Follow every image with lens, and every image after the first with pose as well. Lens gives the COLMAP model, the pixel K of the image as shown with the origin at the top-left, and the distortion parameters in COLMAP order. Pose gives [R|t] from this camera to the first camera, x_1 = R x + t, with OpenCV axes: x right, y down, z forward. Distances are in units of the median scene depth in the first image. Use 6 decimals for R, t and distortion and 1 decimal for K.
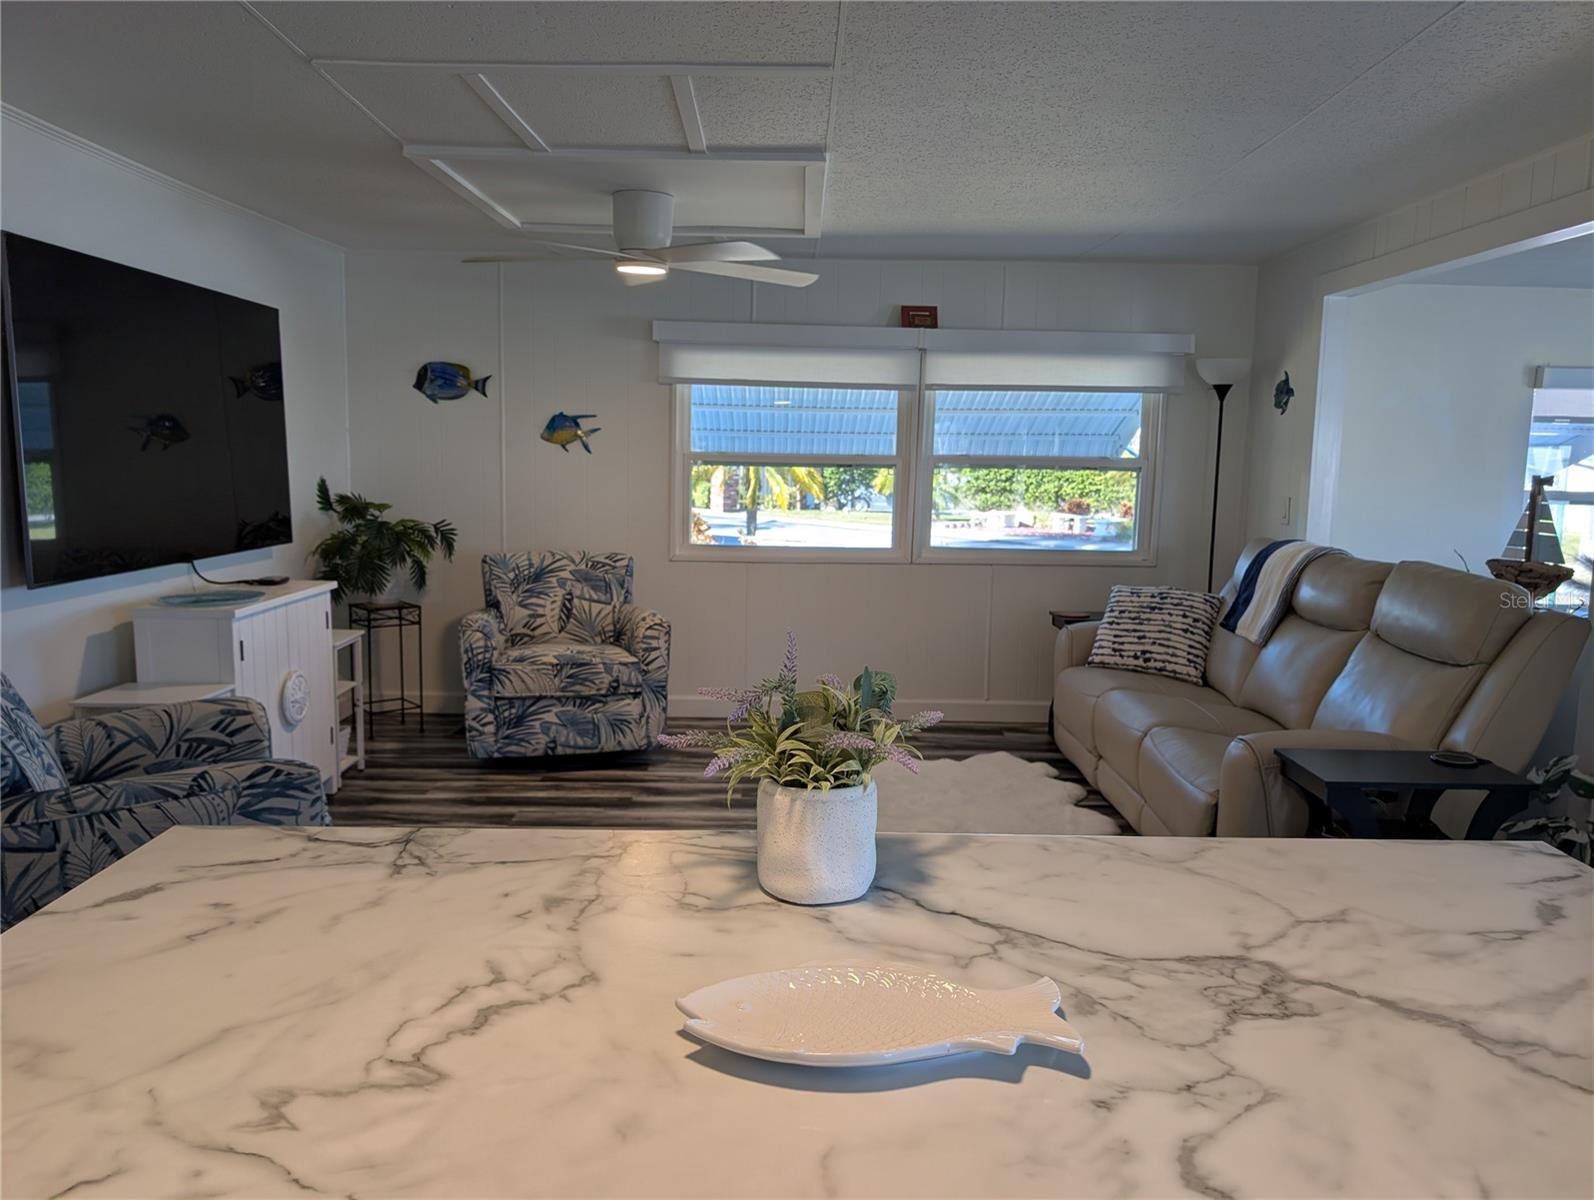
lens RADIAL K [[1149.2, 0, 802.9], [0, 1149.2, 633.1], [0, 0, 1]] dist [0.001164, -0.003443]
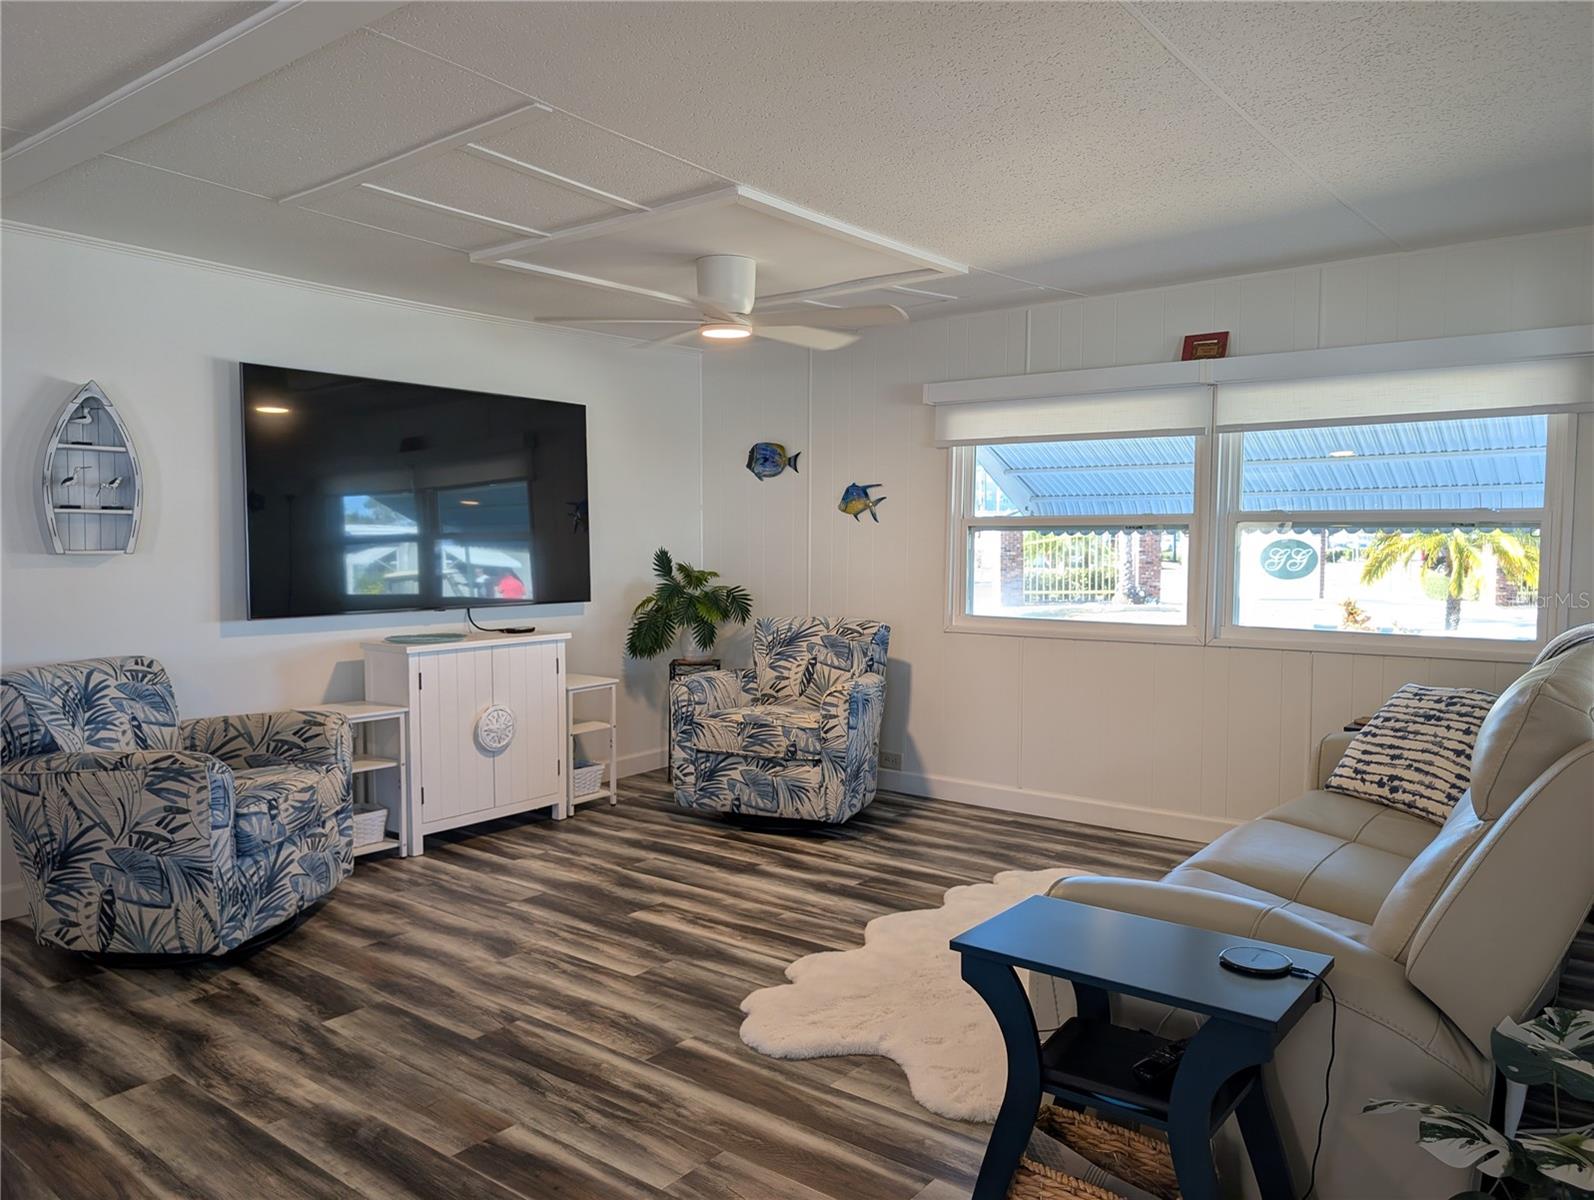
lens RADIAL K [[1142.0, 0, 797.0], [0, 1142.0, 600.0], [0, 0, 1]] dist [0.036654, -0.046193]
pose [[0.775134, 0.014760, -0.631624, 0.452899], [-0.082456, 0.993540, -0.077974, -0.006423], [0.626393, 0.112521, 0.771343, 0.228018]]
